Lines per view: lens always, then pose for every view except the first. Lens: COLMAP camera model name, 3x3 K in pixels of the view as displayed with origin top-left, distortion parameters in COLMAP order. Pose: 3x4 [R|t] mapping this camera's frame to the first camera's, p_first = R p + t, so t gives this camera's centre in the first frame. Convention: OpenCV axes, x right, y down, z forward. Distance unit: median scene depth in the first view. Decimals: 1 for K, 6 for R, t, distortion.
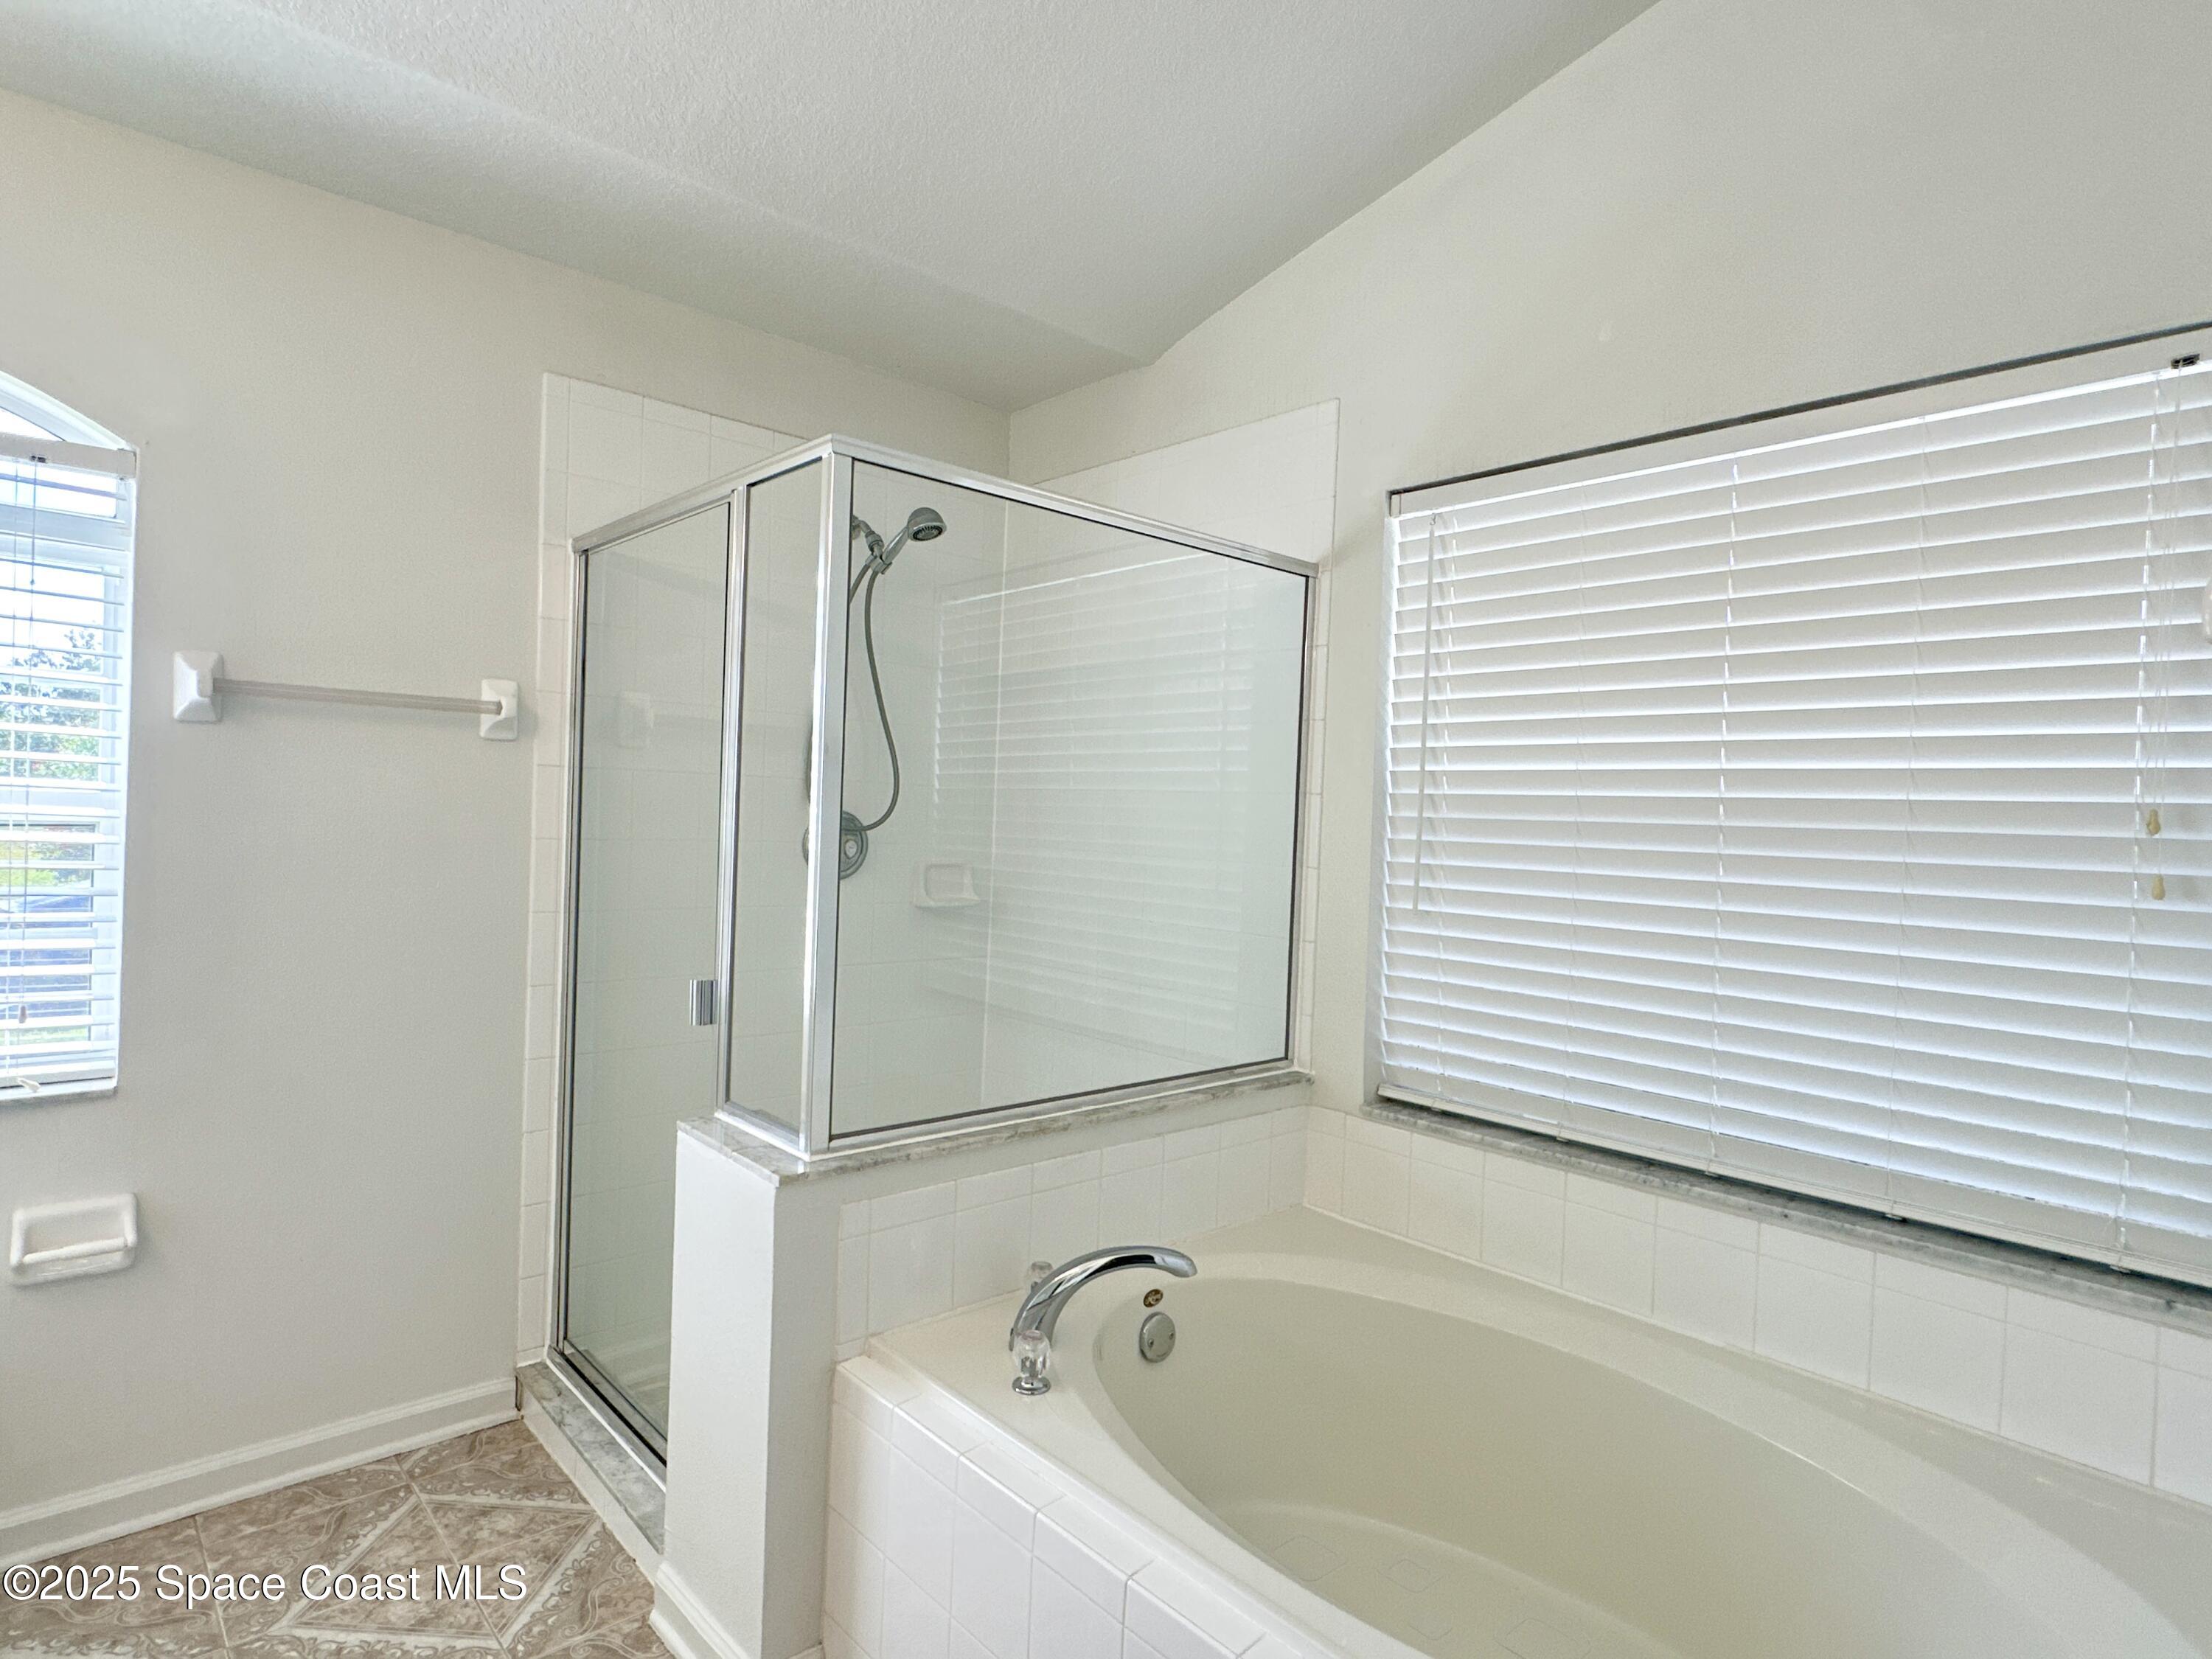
lens RADIAL K [[1175.7, 0, 1106.0], [0, 1175.7, 829.5], [0, 0, 1]] dist [-0.008895, 0.001494]
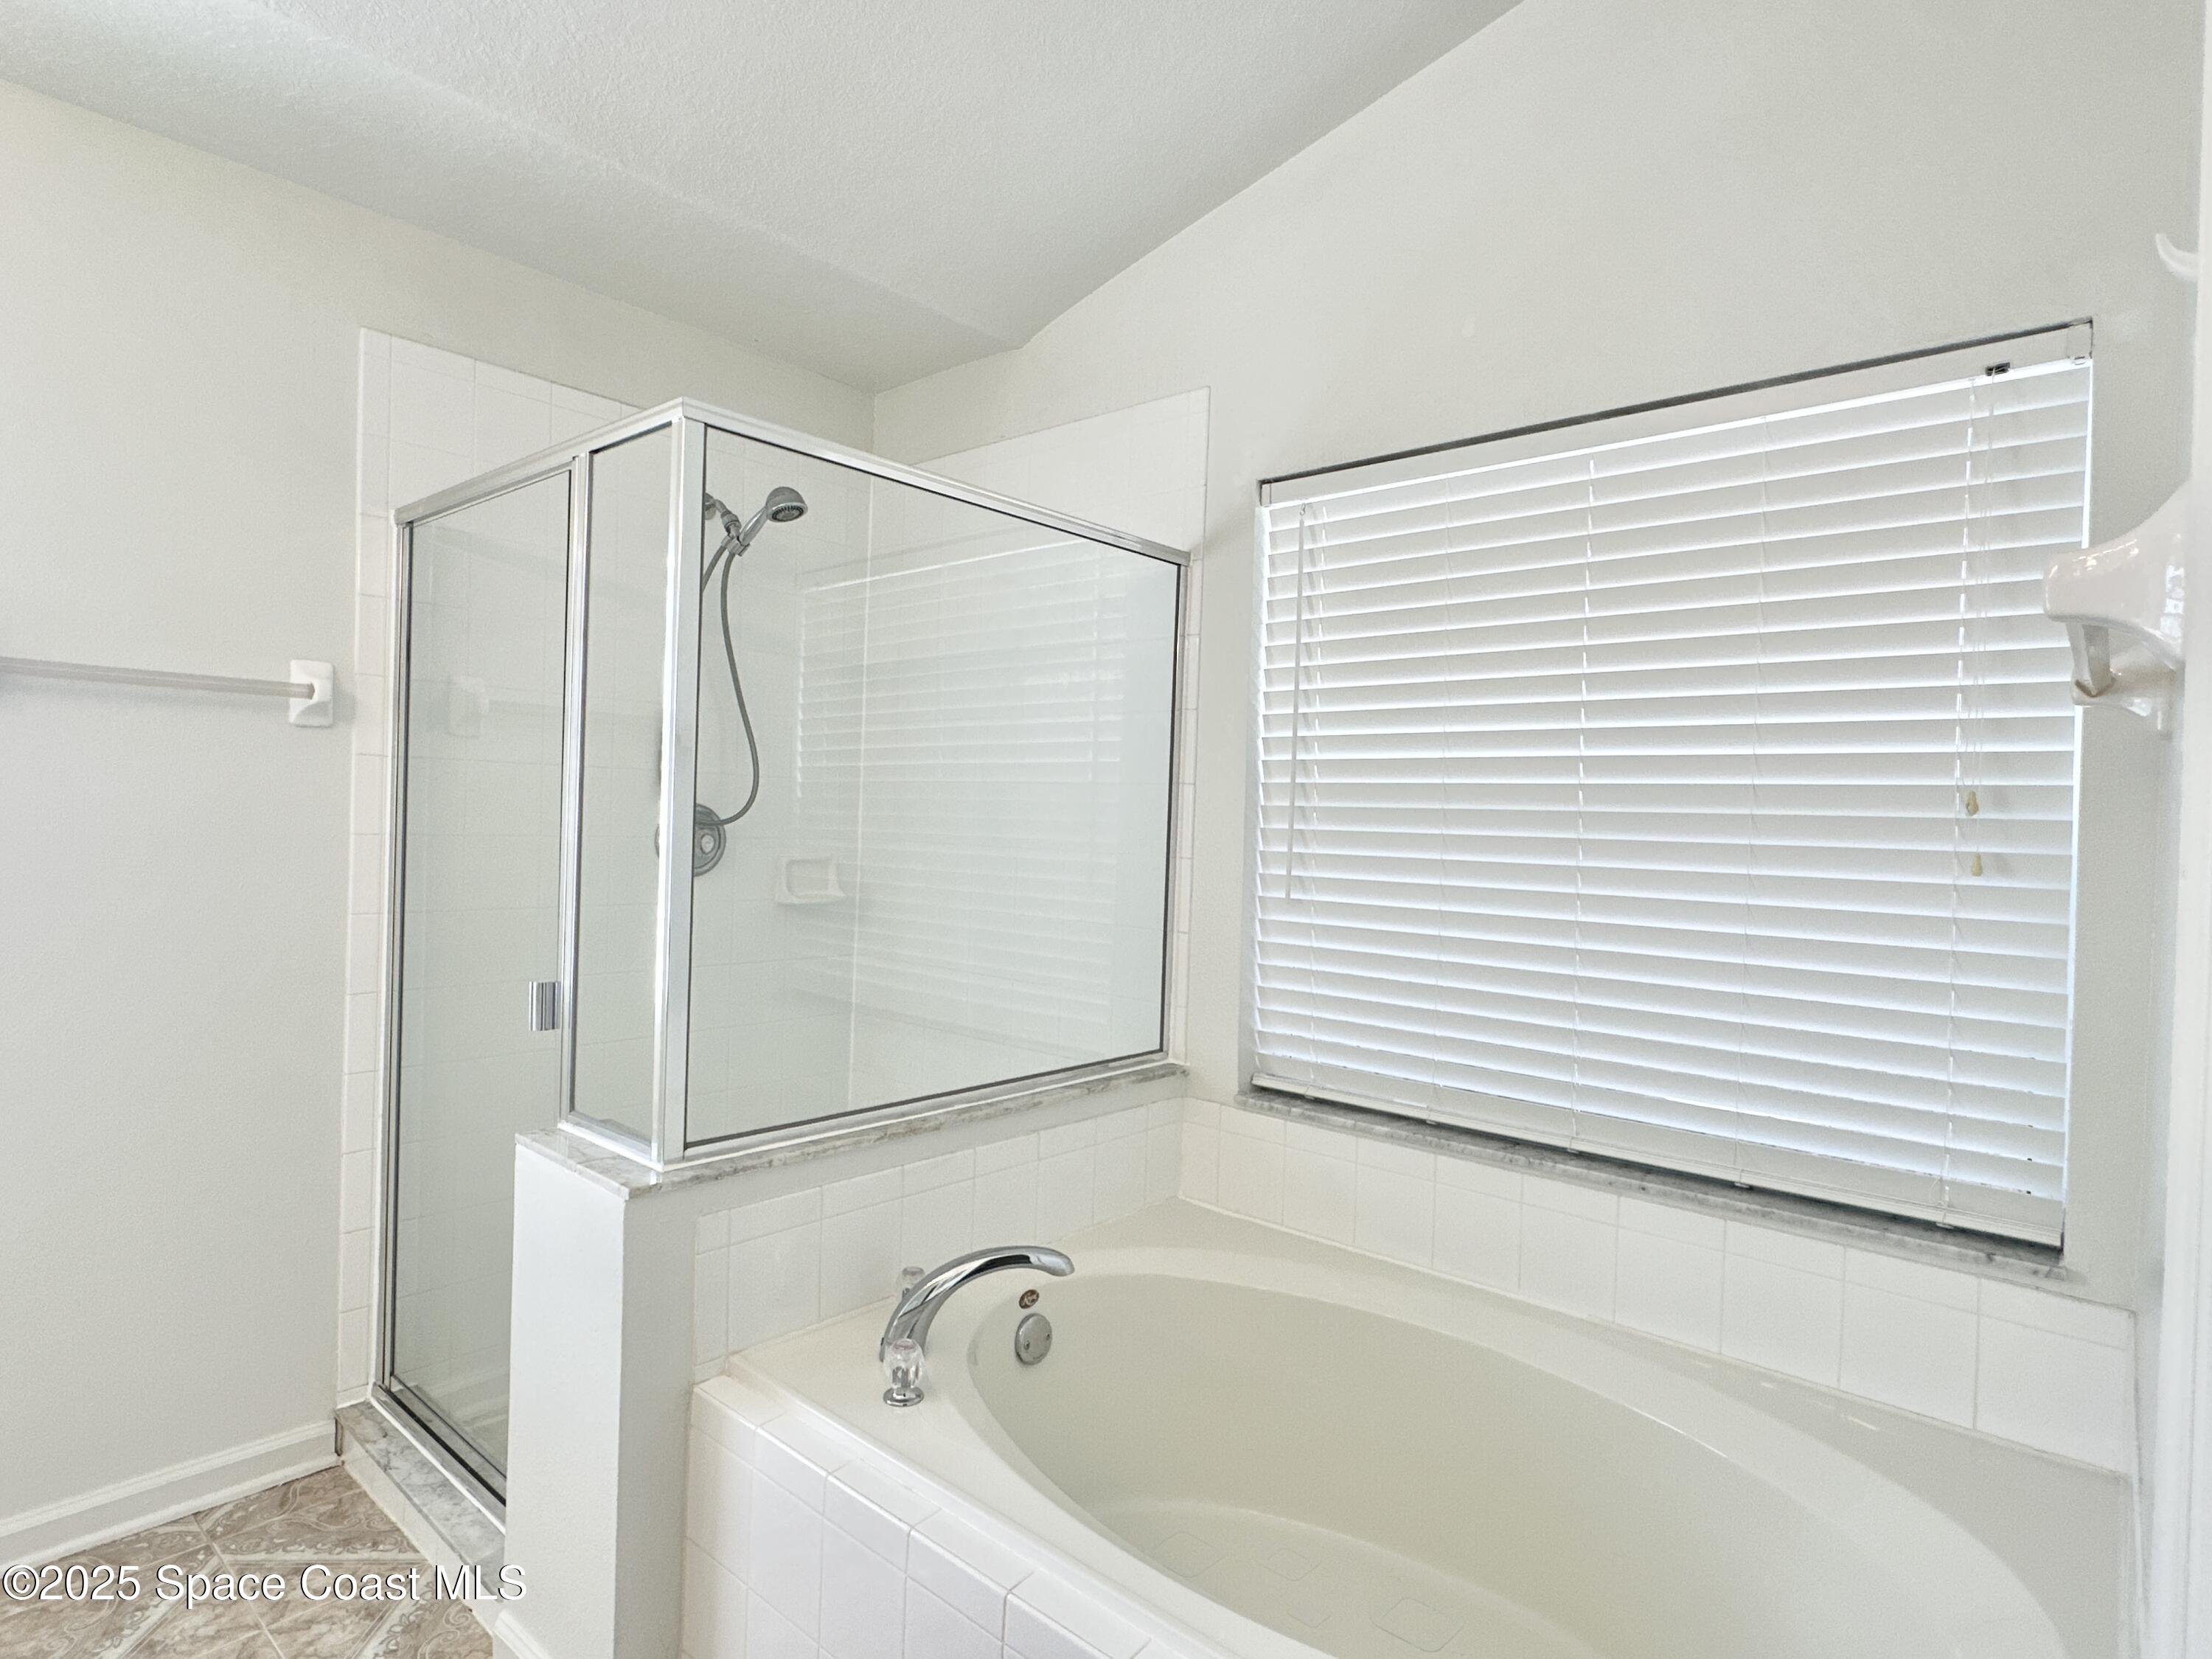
lens RADIAL K [[1175.7, 0, 1106.0], [0, 1175.7, 829.5], [0, 0, 1]] dist [-0.008895, 0.001494]
pose [[0.993728, -0.006111, 0.111654, -0.002790], [0.006139, 0.999981, 0.000086, 0.009556], [-0.111652, 0.000600, 0.993747, 0.023815]]
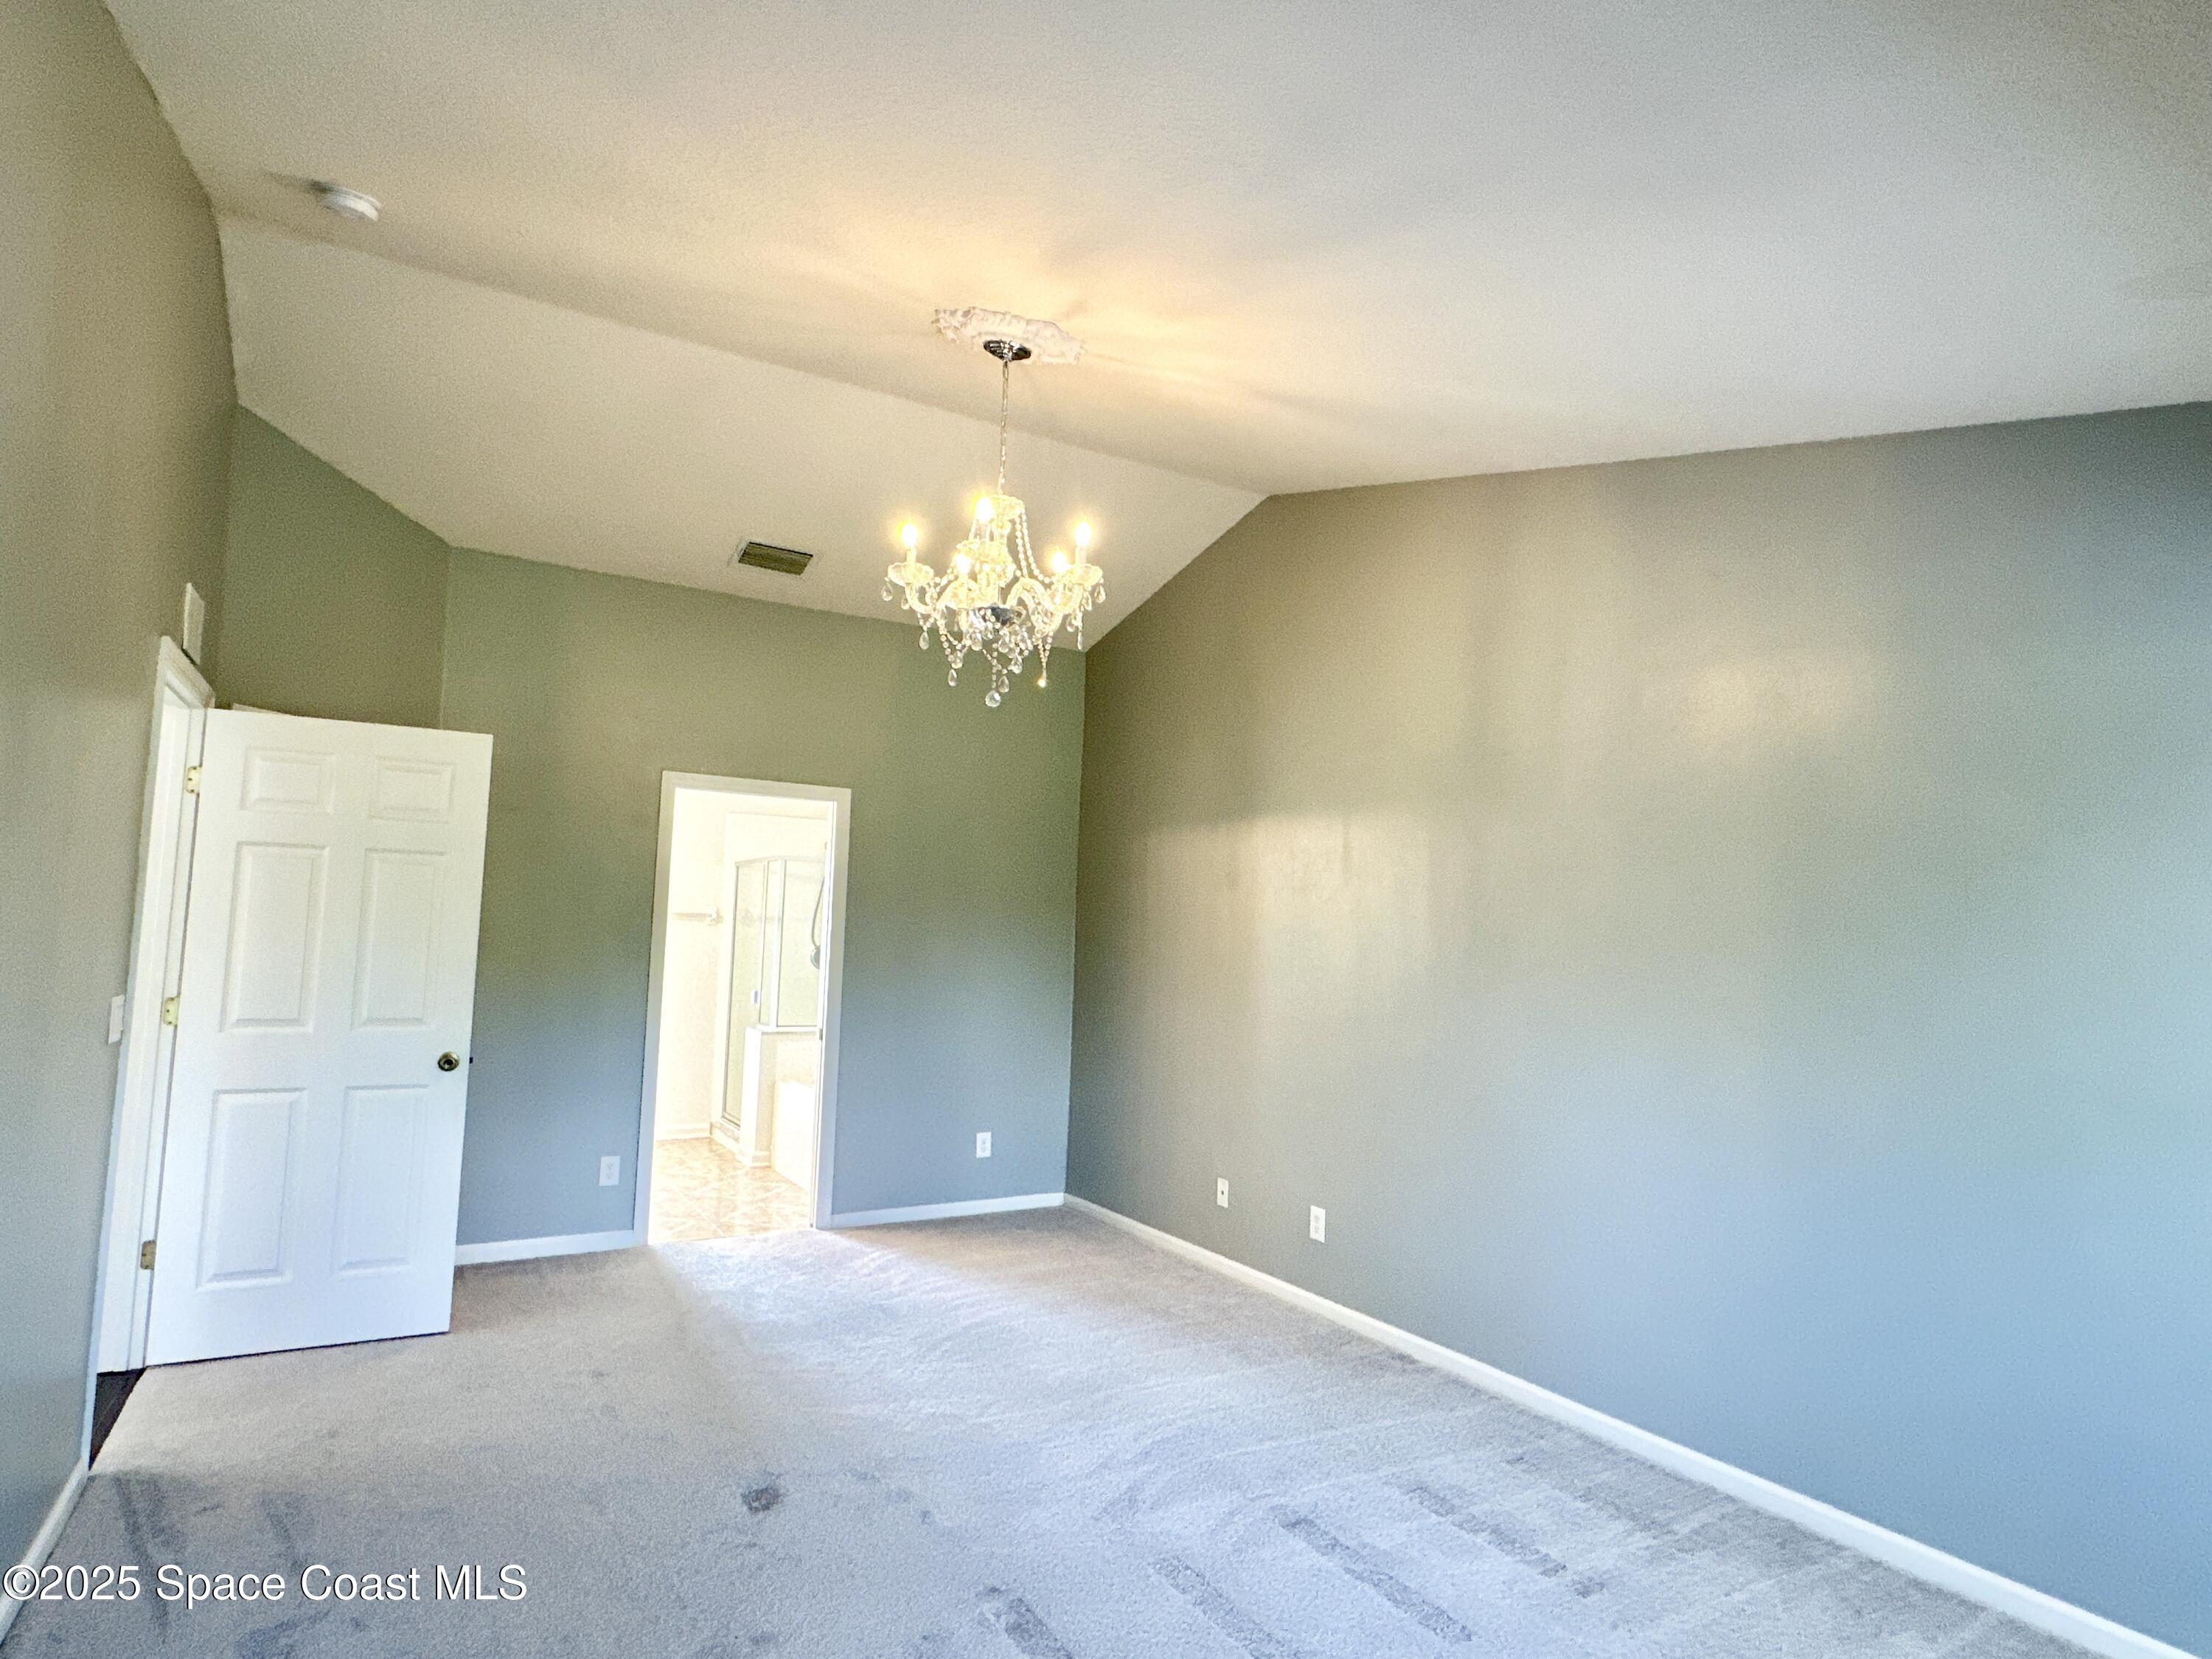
lens RADIAL K [[1175.7, 0, 1106.0], [0, 1175.7, 829.5], [0, 0, 1]] dist [-0.008895, 0.001494]
pose [[0.978112, -0.027542, -0.206248, 1.464198], [0.004675, 0.993859, -0.110551, 0.035747], [0.208027, 0.107167, 0.972235, -2.341217]]
